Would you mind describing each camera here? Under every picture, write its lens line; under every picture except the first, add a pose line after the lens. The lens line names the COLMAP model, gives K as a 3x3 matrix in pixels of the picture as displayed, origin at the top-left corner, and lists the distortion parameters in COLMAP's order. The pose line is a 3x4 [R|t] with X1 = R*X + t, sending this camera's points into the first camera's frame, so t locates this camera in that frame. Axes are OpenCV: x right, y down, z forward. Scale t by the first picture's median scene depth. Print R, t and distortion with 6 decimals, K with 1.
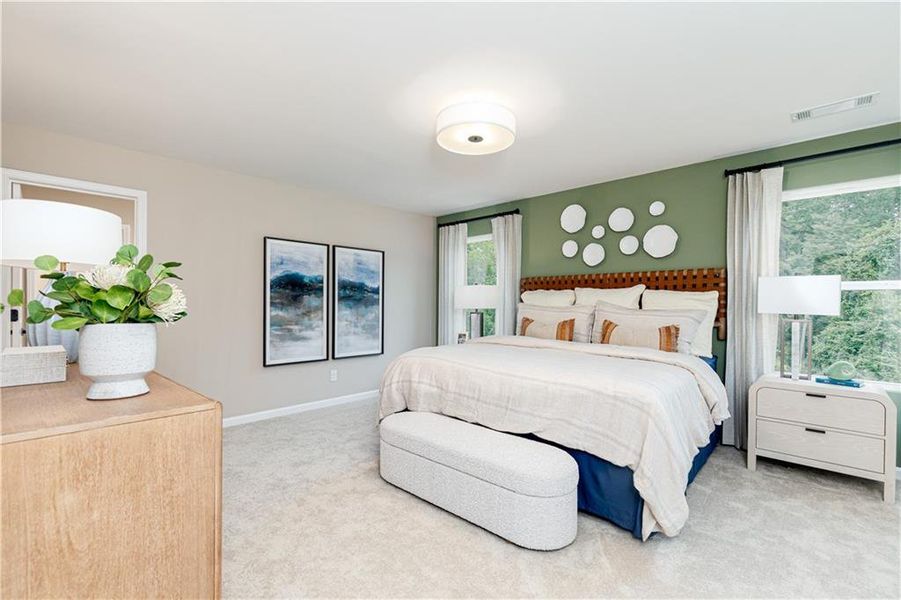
lens RADIAL K [[405.7, 0, 454.5], [0, 405.7, 305.2], [0, 0, 1]] dist [0.000439, -0.000024]
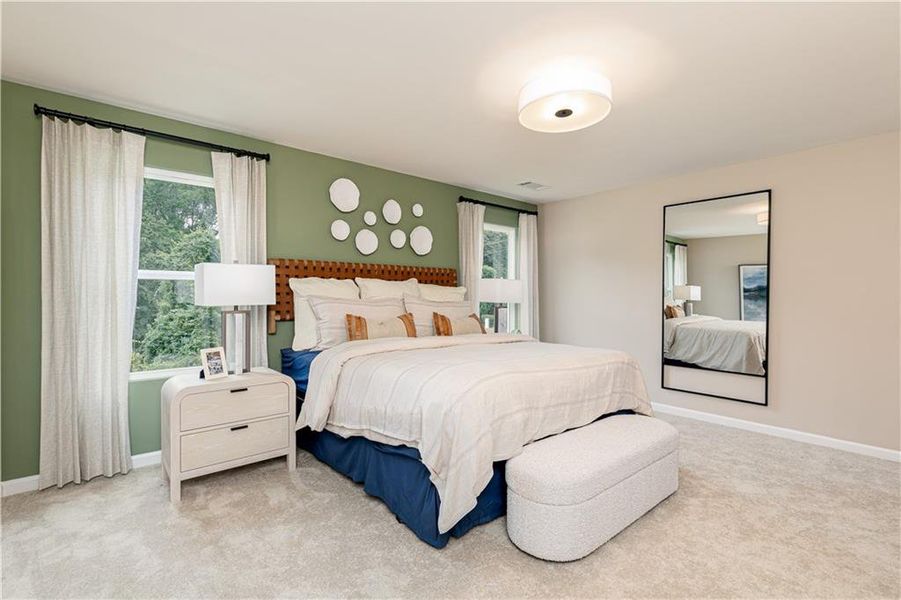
lens RADIAL K [[405.7, 0, 451.9], [0, 405.7, 299.1], [0, 0, 1]] dist [0.000439, -0.000024]
pose [[0.132435, -0.009485, 0.991146, -0.539273], [-0.001519, 0.999951, 0.009772, -0.006091], [-0.991191, -0.002800, 0.132414, 0.698090]]
